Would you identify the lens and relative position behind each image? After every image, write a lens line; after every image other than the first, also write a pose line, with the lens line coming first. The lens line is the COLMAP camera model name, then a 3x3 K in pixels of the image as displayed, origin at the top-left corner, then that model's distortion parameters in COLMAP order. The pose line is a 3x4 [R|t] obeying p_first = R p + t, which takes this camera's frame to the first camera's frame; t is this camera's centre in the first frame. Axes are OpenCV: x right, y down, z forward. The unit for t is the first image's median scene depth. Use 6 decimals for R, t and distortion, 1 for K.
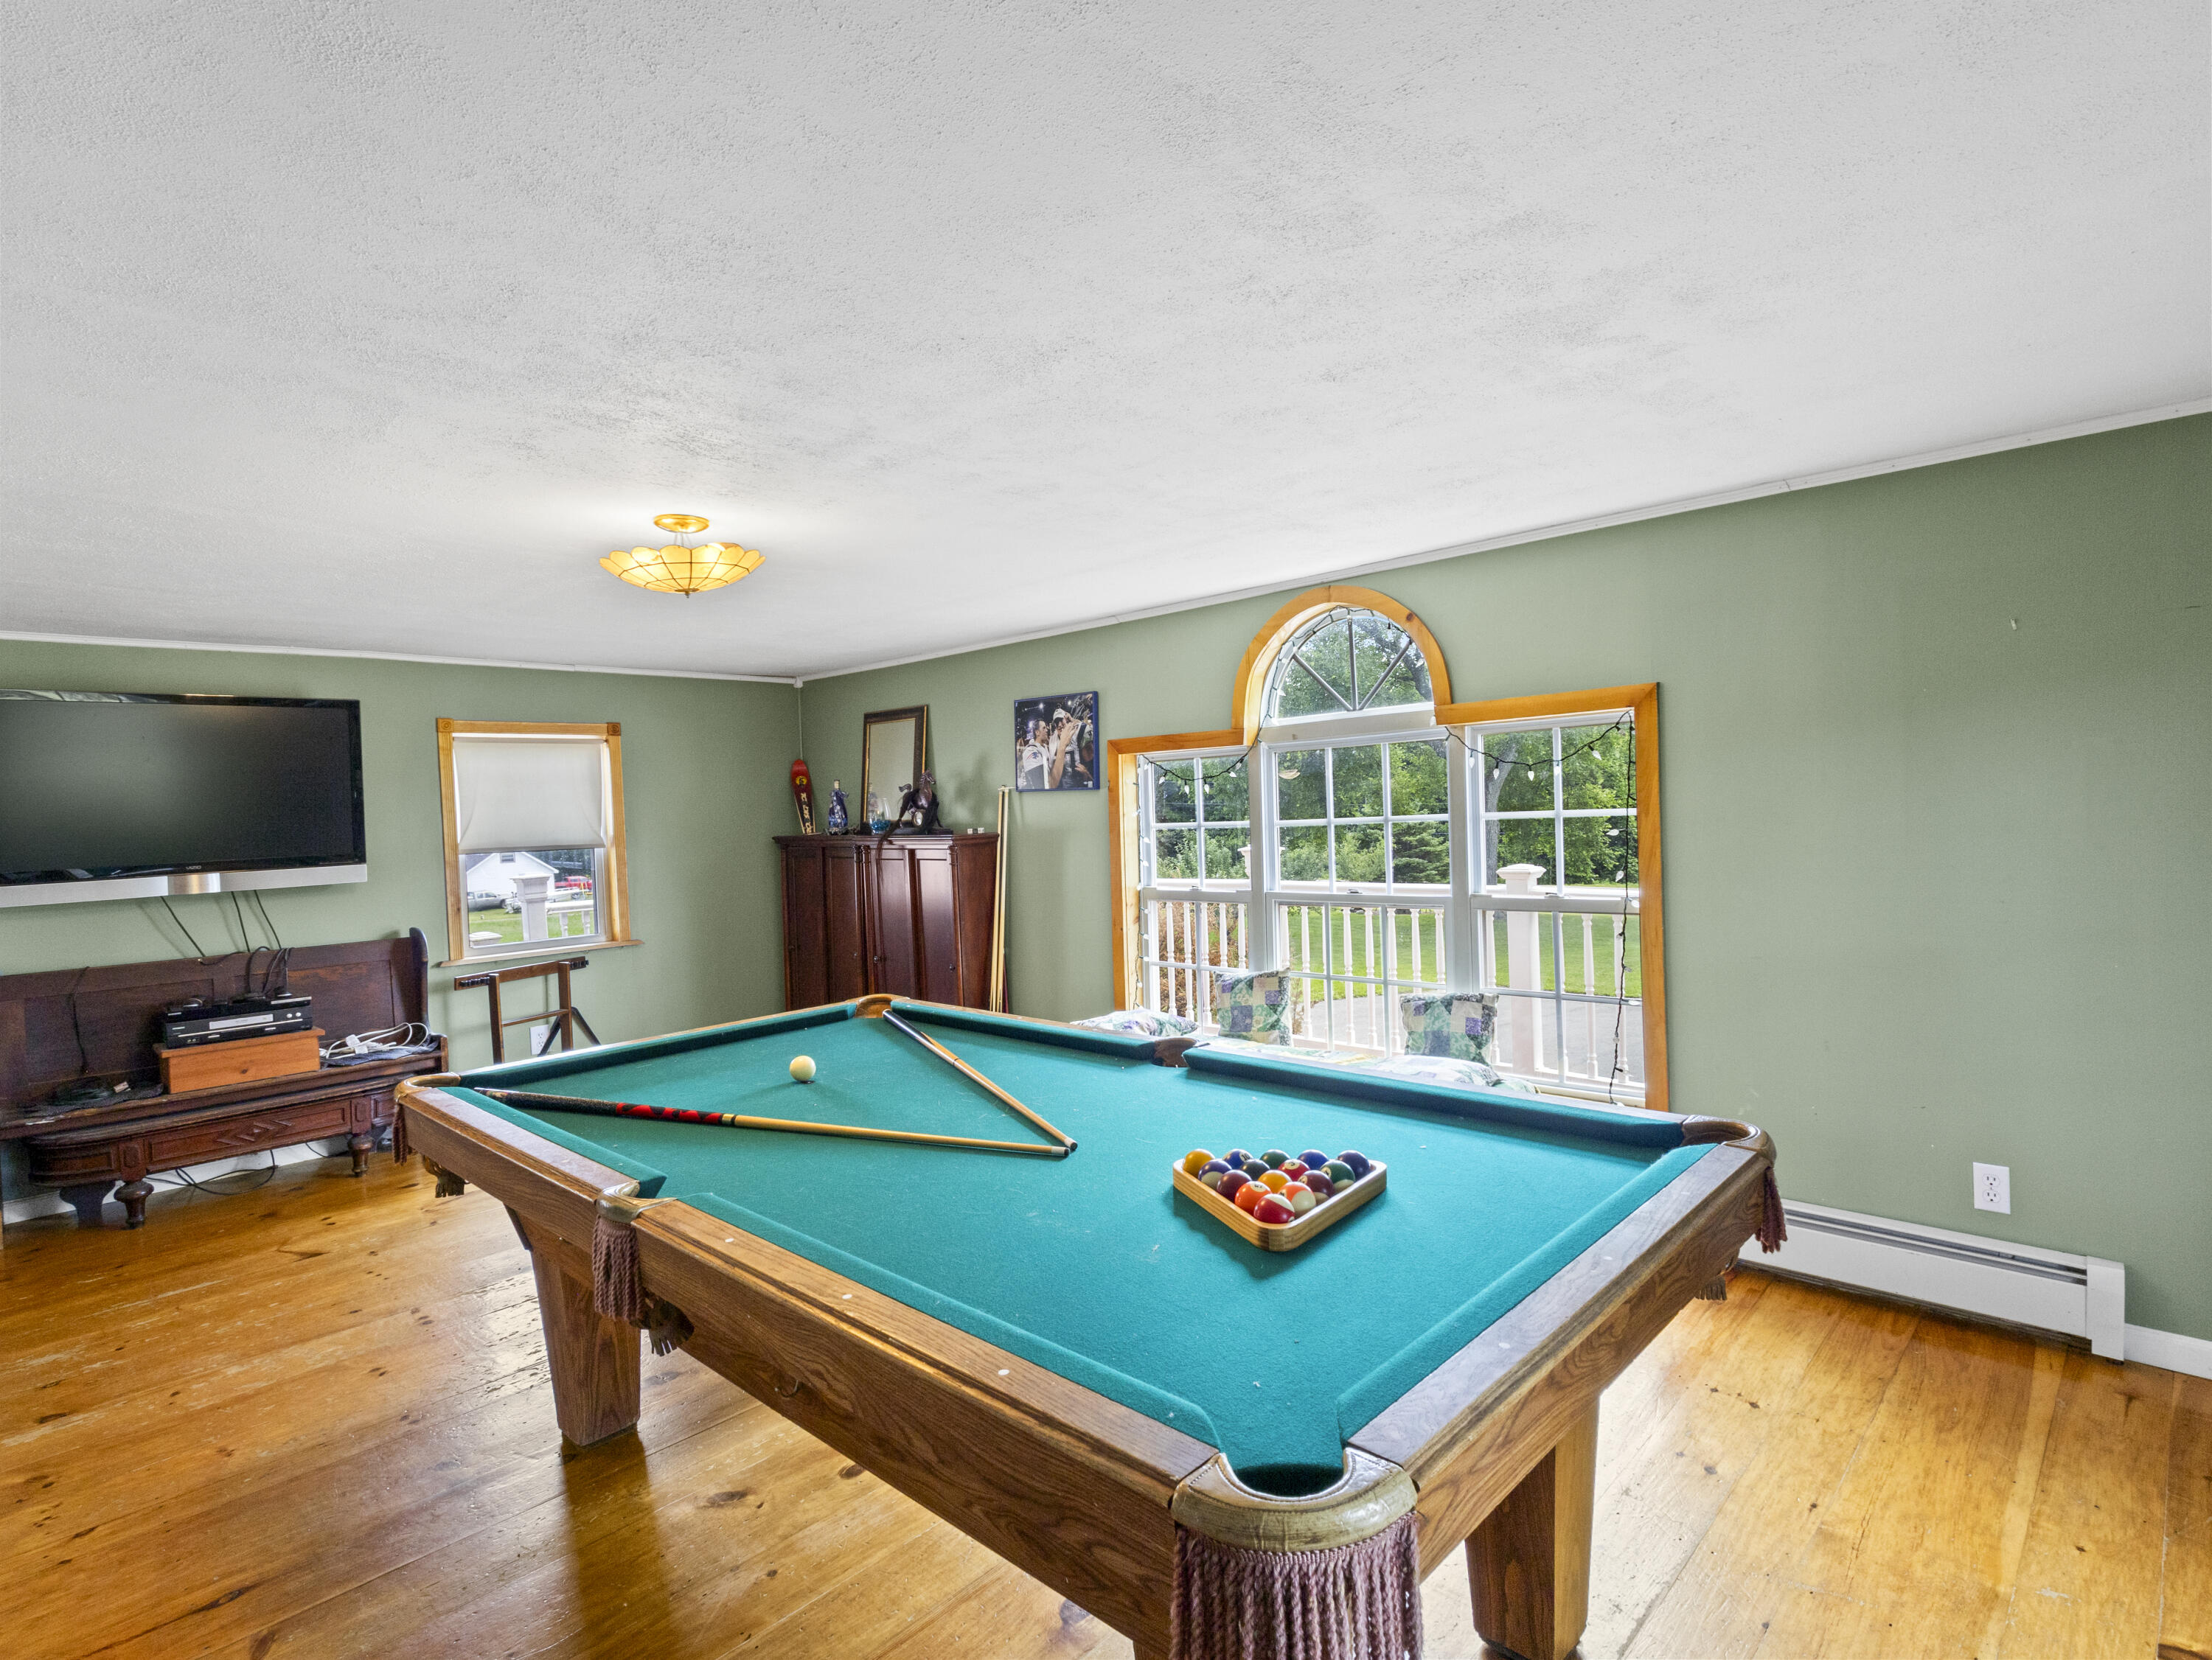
lens RADIAL K [[1149.4, 0, 1102.3], [0, 1149.4, 825.2], [0, 0, 1]] dist [0.015456, -0.003360]
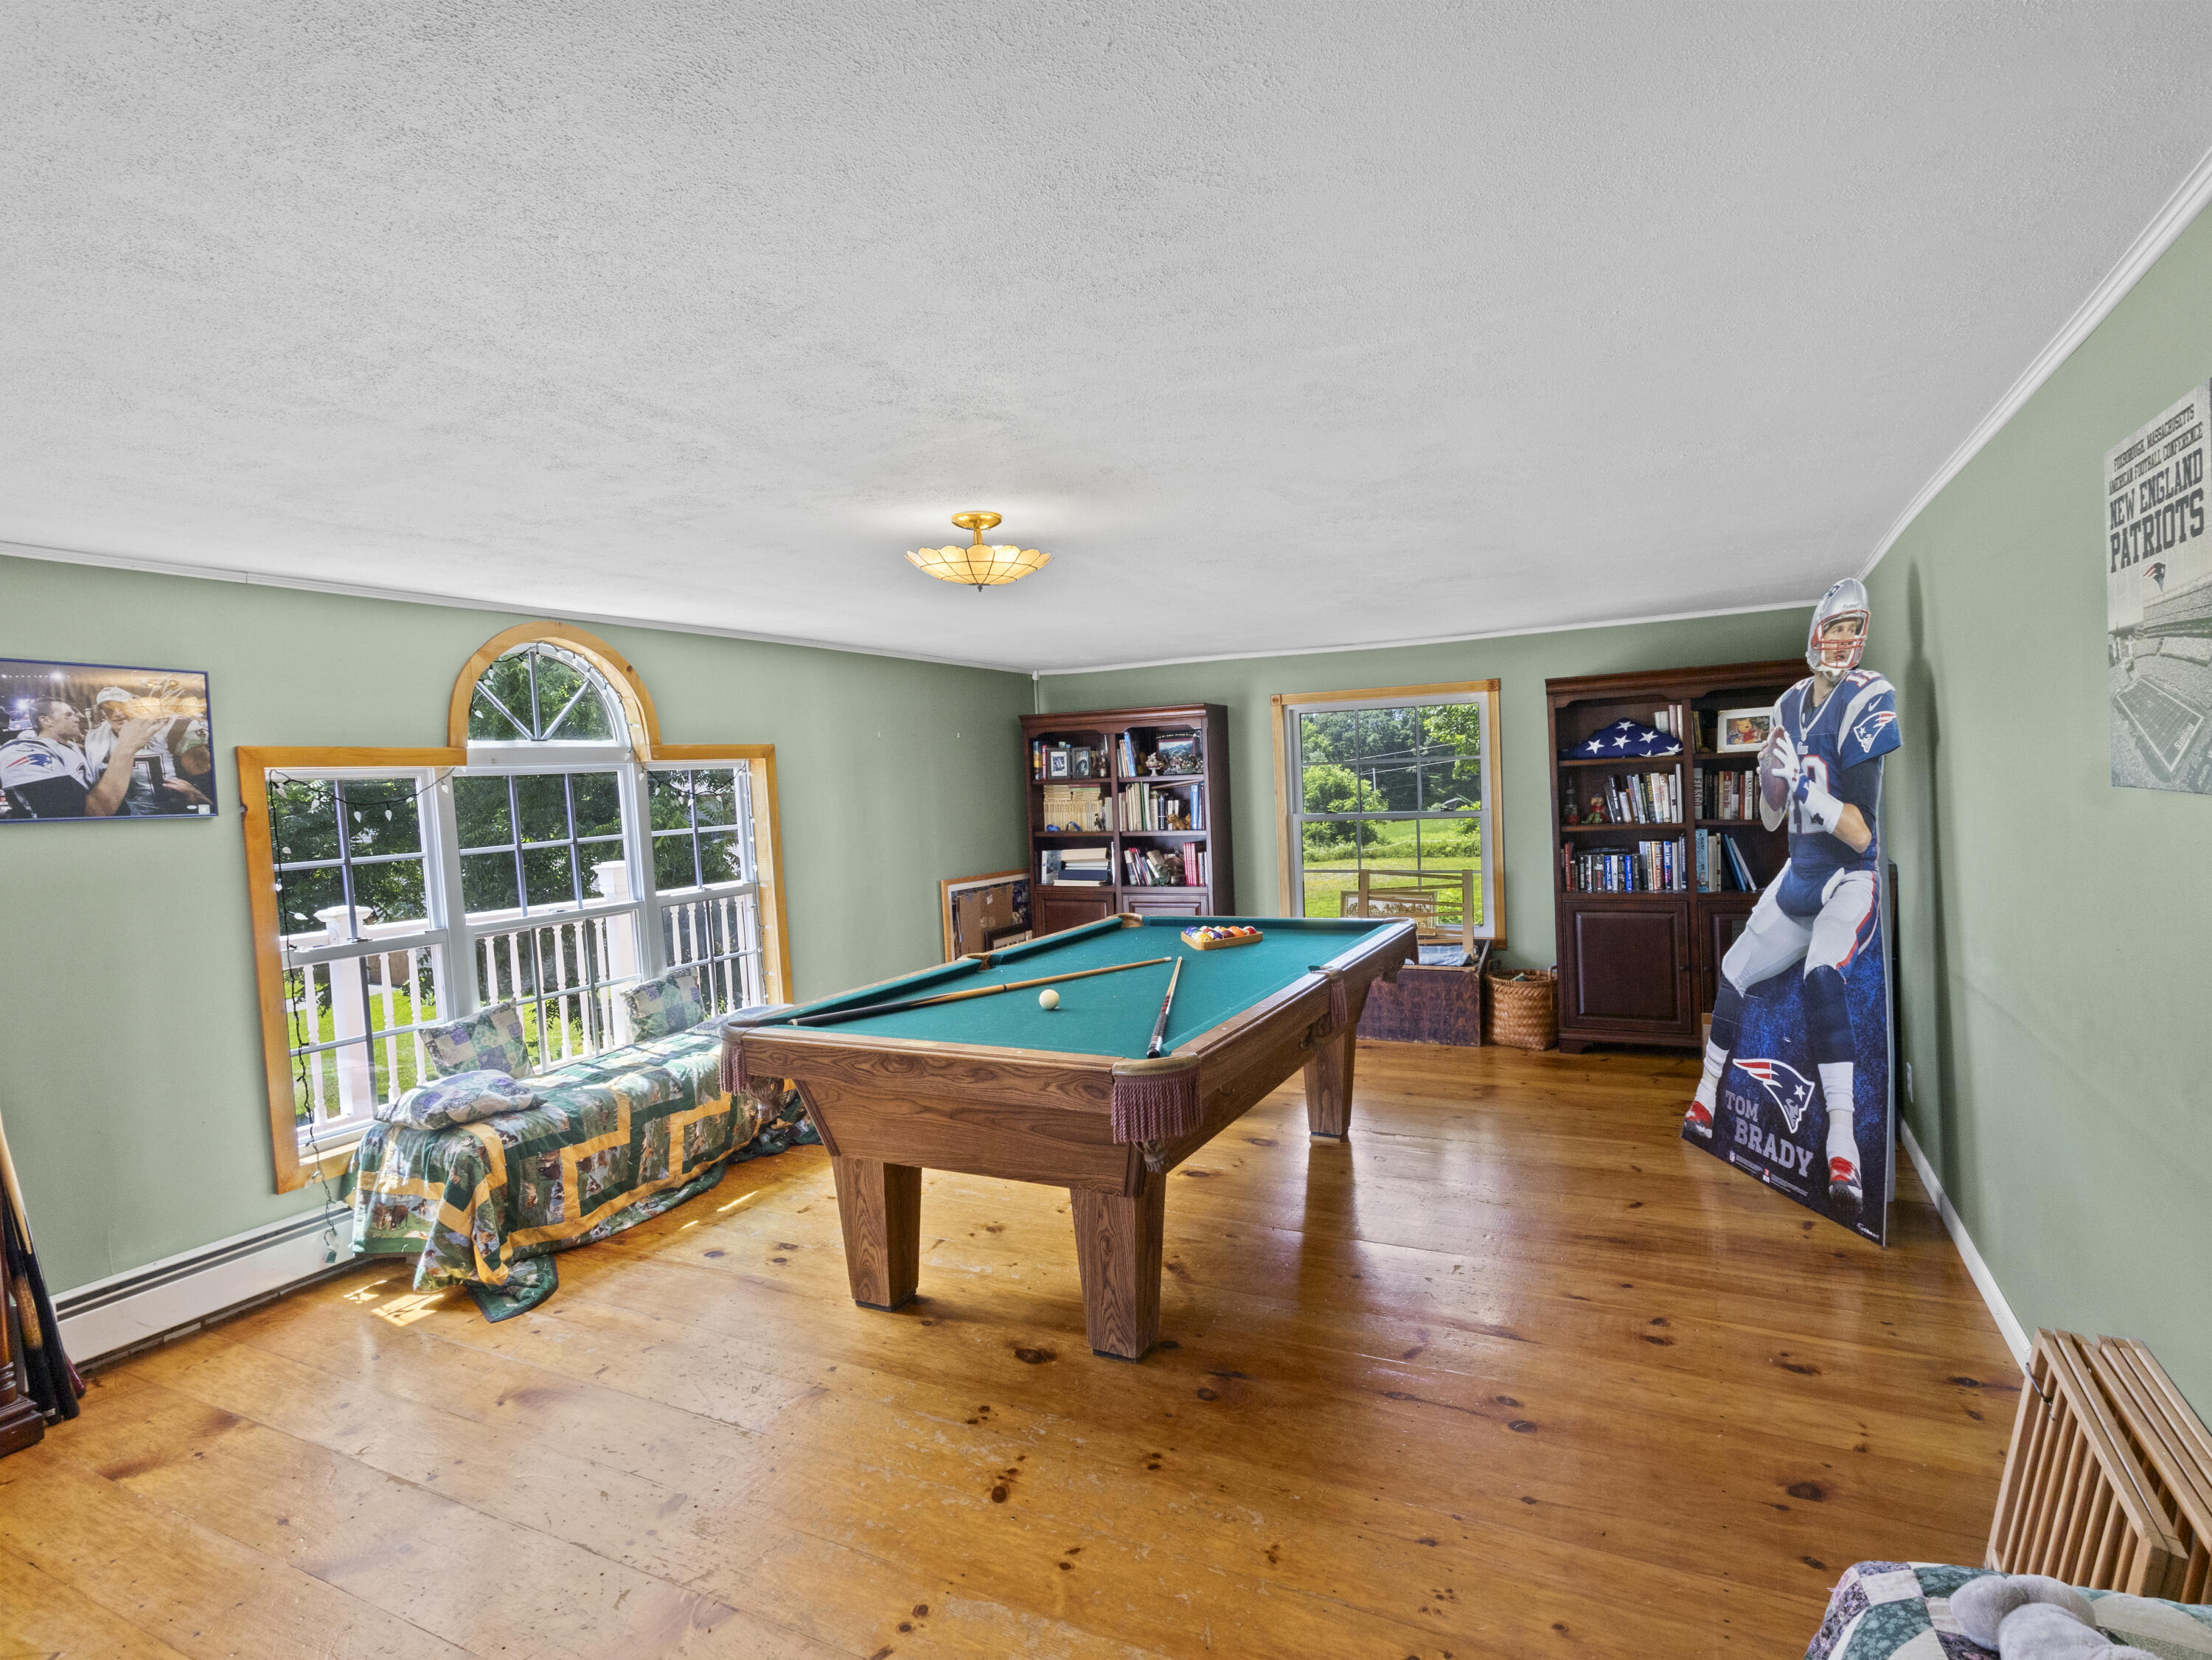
lens RADIAL K [[1149.4, 0, 1106.8], [0, 1149.4, 831.2], [0, 0, 1]] dist [0.015456, -0.003360]
pose [[-0.288715, 0.001549, 0.957414, -0.804356], [0.069711, 0.997378, 0.019408, 0.000860], [-0.954874, 0.072346, -0.288066, 0.687360]]
